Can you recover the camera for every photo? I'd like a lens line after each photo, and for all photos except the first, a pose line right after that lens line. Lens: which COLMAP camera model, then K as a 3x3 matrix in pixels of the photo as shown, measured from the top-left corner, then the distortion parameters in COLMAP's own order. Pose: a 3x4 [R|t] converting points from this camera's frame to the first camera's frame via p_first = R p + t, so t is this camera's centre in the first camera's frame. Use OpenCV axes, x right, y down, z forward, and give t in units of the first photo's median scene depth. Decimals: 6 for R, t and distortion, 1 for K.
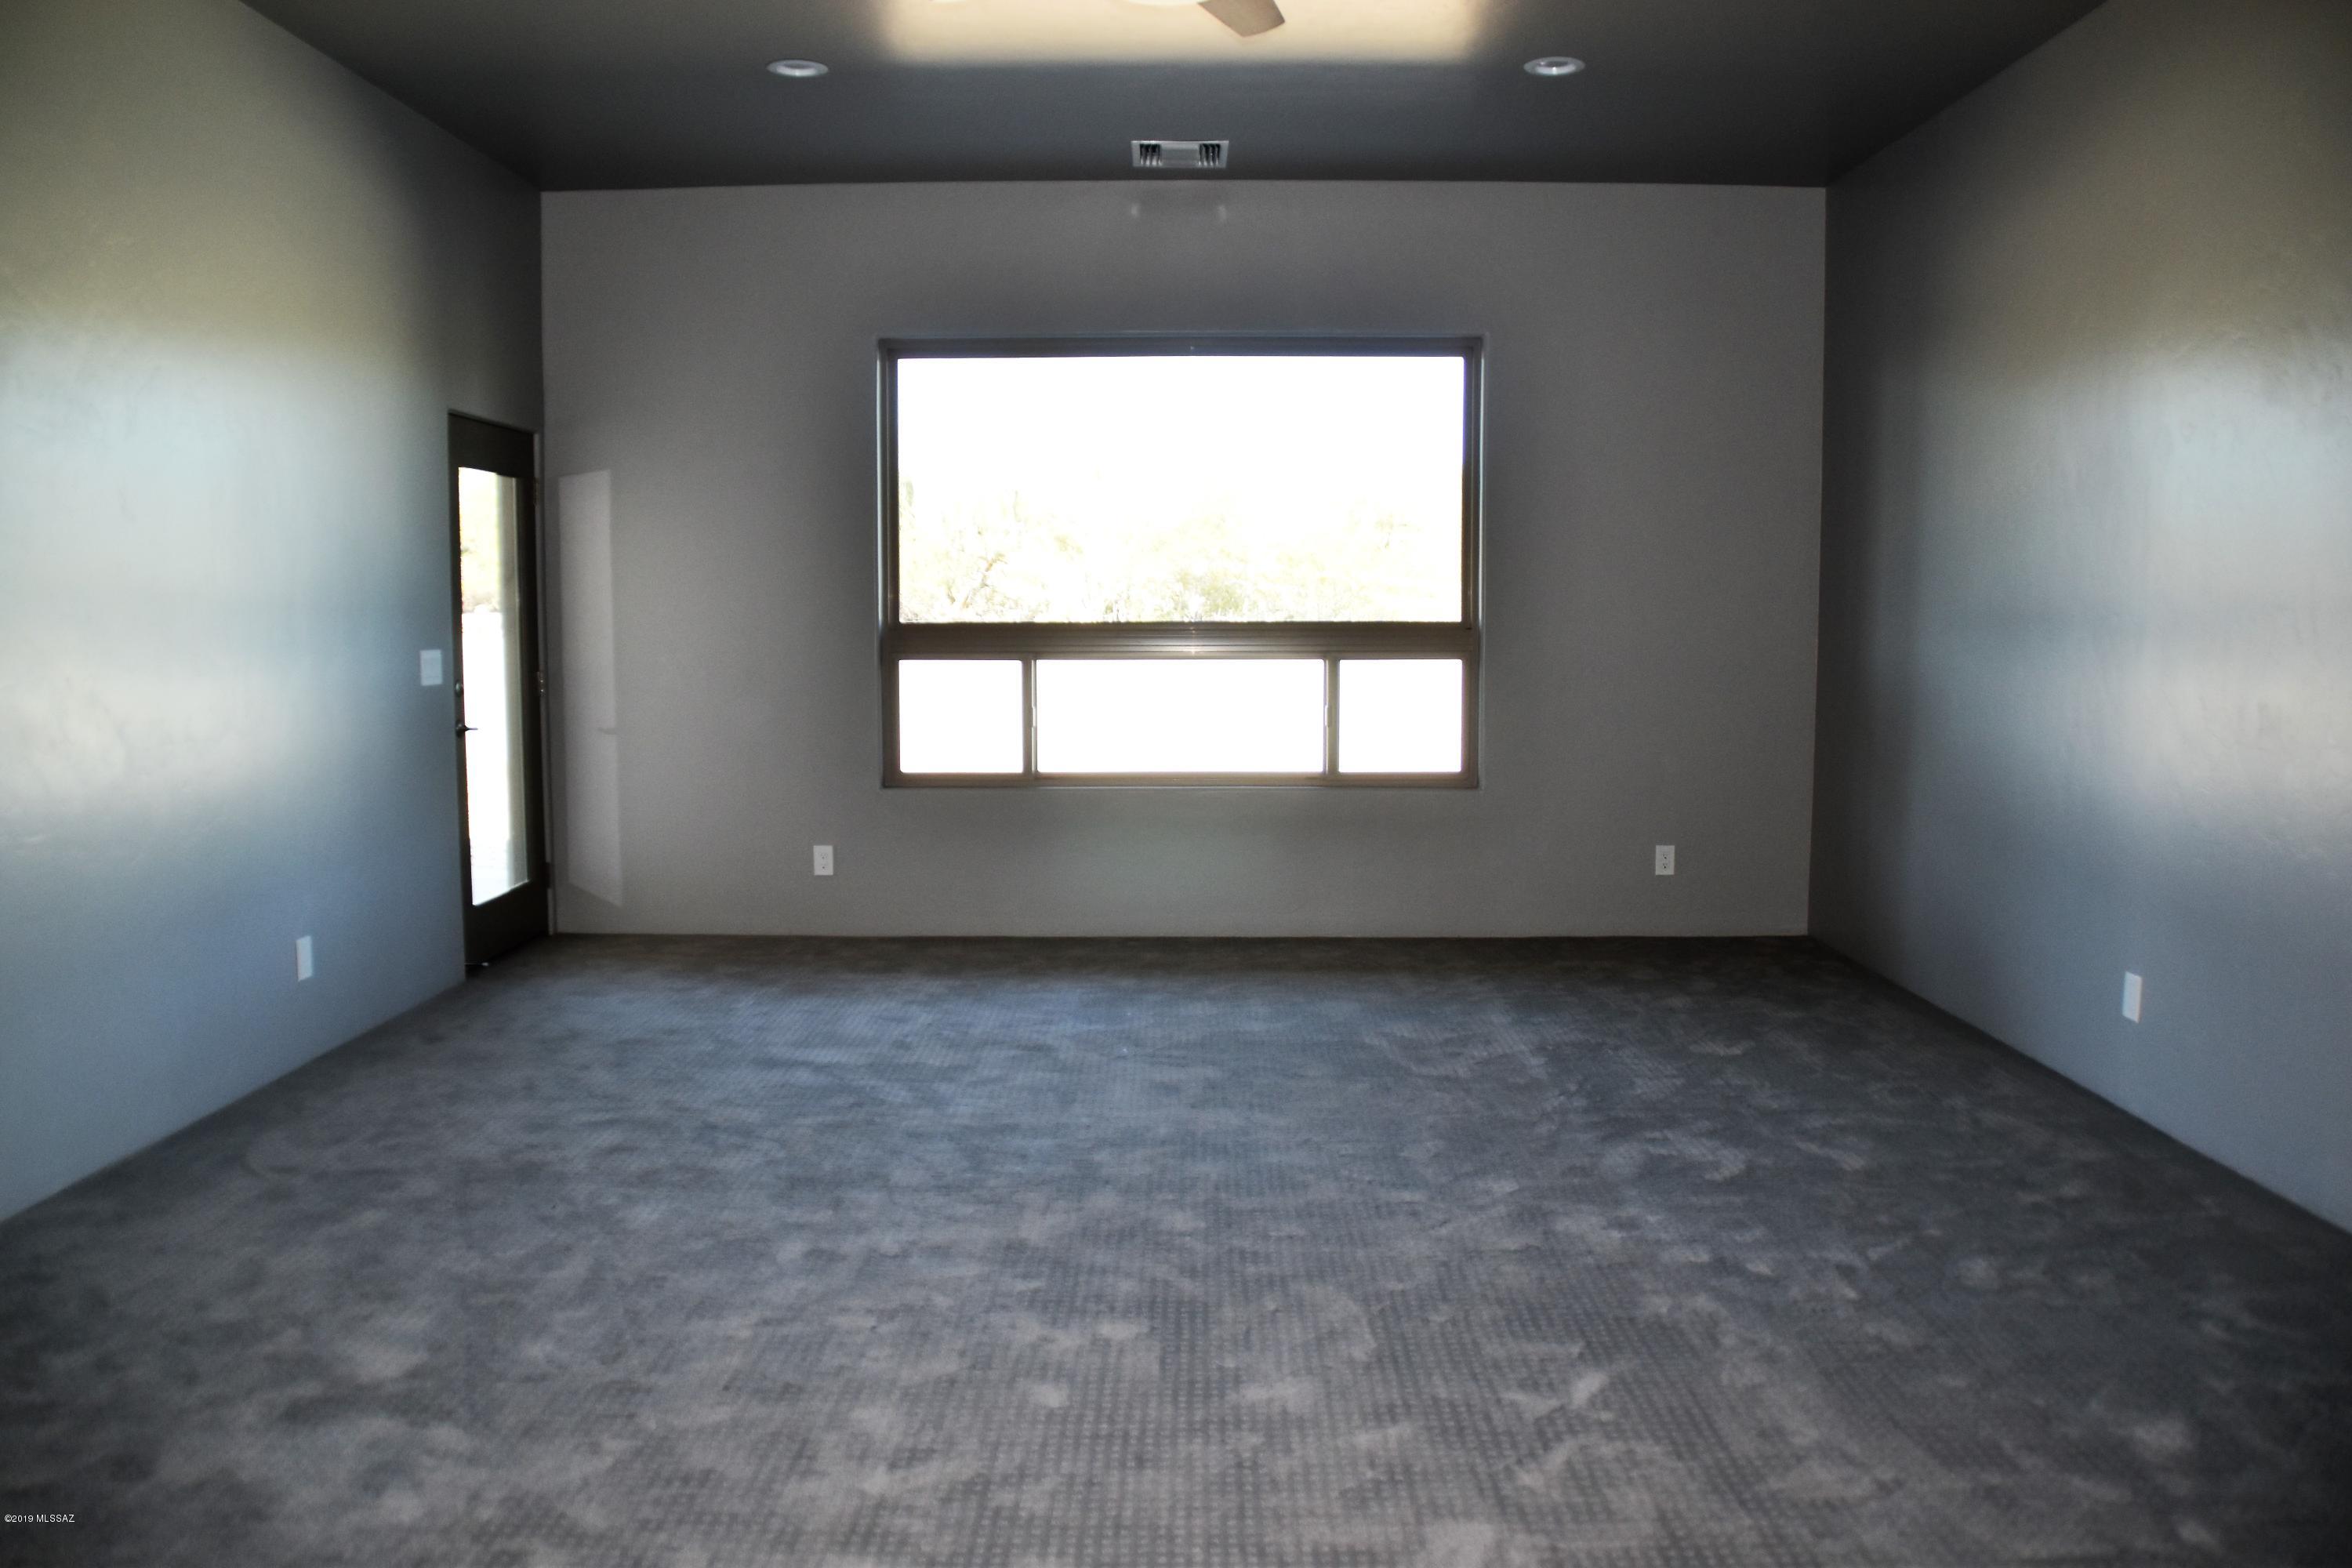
lens RADIAL K [[1818.5, 0, 1176.0], [0, 1818.5, 784.0], [0, 0, 1]] dist [-0.131788, 0.003746]
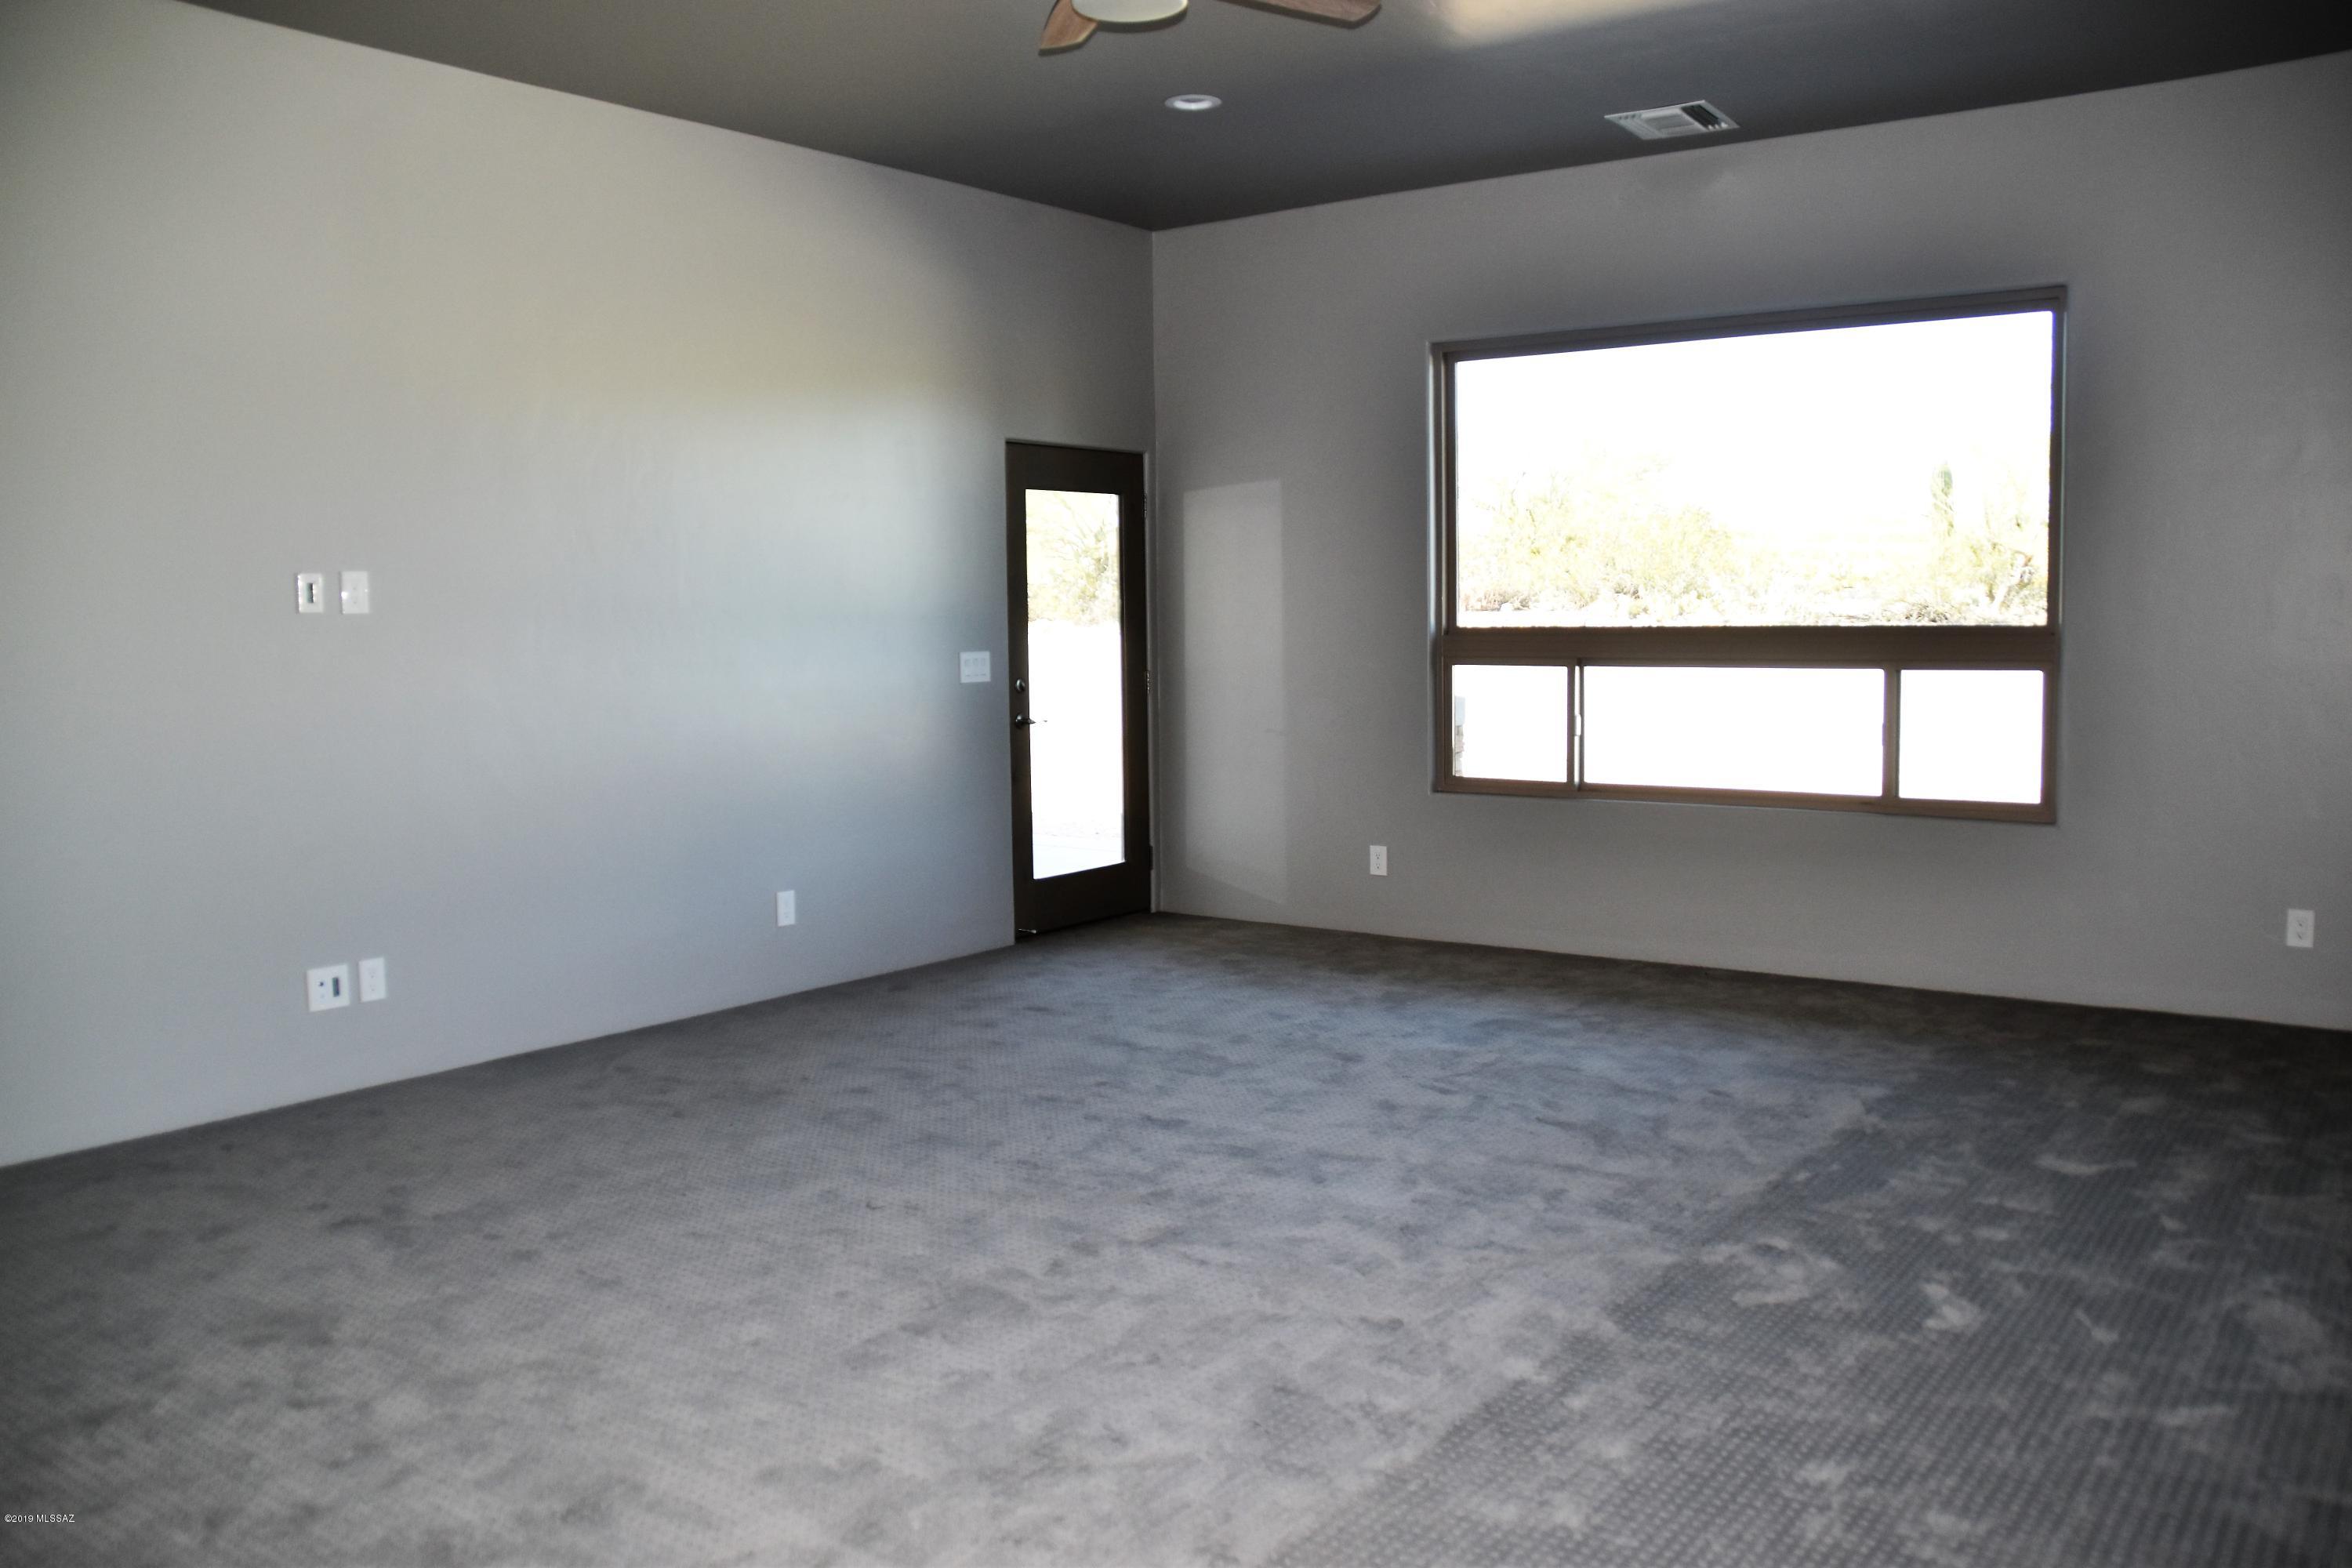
lens RADIAL K [[1831.9, 0, 1176.0], [0, 1831.9, 784.0], [0, 0, 1]] dist [-0.123072, 0.001581]
pose [[0.815541, 0.042973, -0.577102, 0.308789], [-0.042376, 0.998996, 0.014505, -0.010980], [0.577146, 0.012626, 0.816543, 0.093756]]
